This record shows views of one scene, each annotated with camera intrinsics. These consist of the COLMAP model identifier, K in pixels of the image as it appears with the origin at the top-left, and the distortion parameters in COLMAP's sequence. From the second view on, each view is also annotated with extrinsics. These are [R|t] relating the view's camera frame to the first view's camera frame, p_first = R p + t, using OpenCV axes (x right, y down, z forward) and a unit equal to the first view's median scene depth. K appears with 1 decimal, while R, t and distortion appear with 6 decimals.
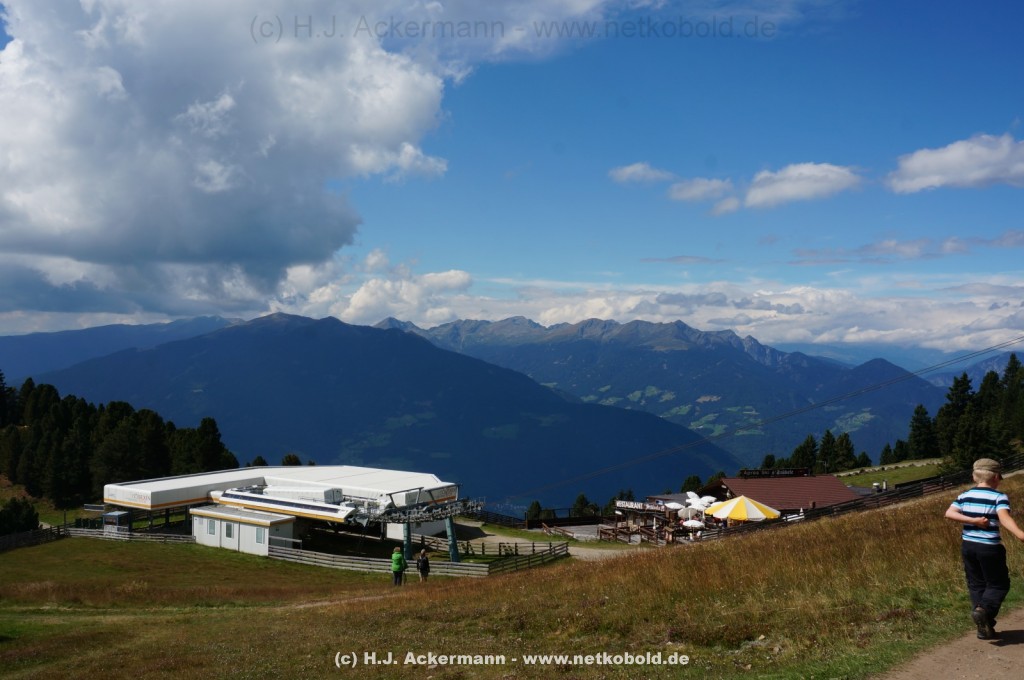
lens RADIAL K [[935.7, 0, 515.8], [0, 935.7, 336.2], [0, 0, 1]] dist [-0.010021, 0.000000]
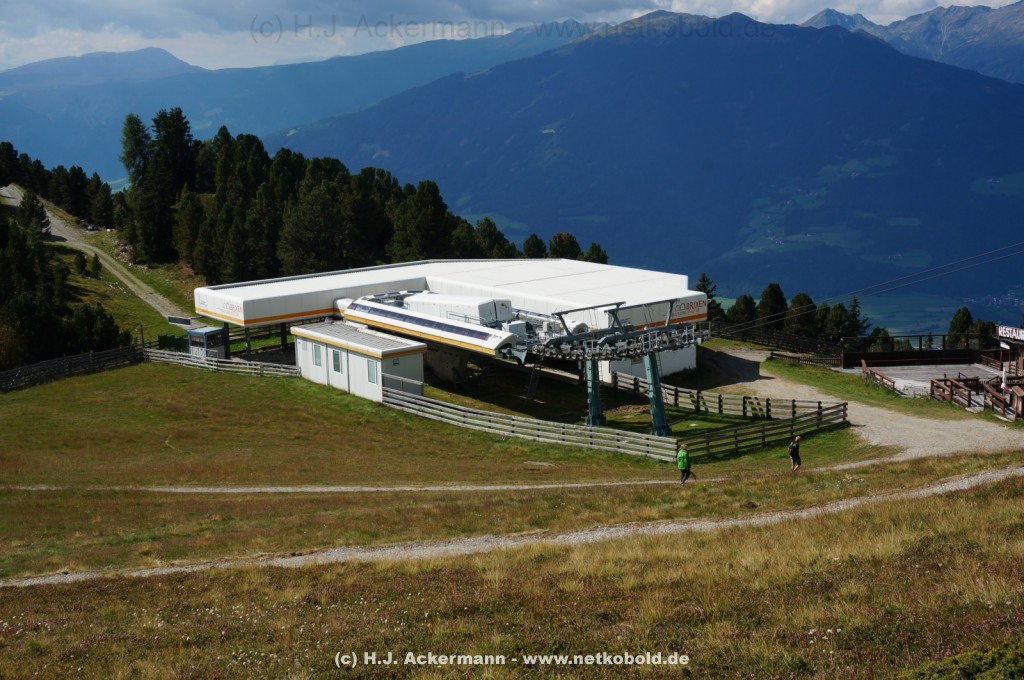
lens RADIAL K [[1390.2, 0, 503.7], [0, 1390.2, 342.6], [0, 0, 1]] dist [-0.008893, 0.000000]
pose [[0.936266, 0.029235, -0.350073, 0.141886], [0.045420, 0.978092, 0.203159, -0.000462], [0.348343, -0.206112, 0.914426, 0.133415]]
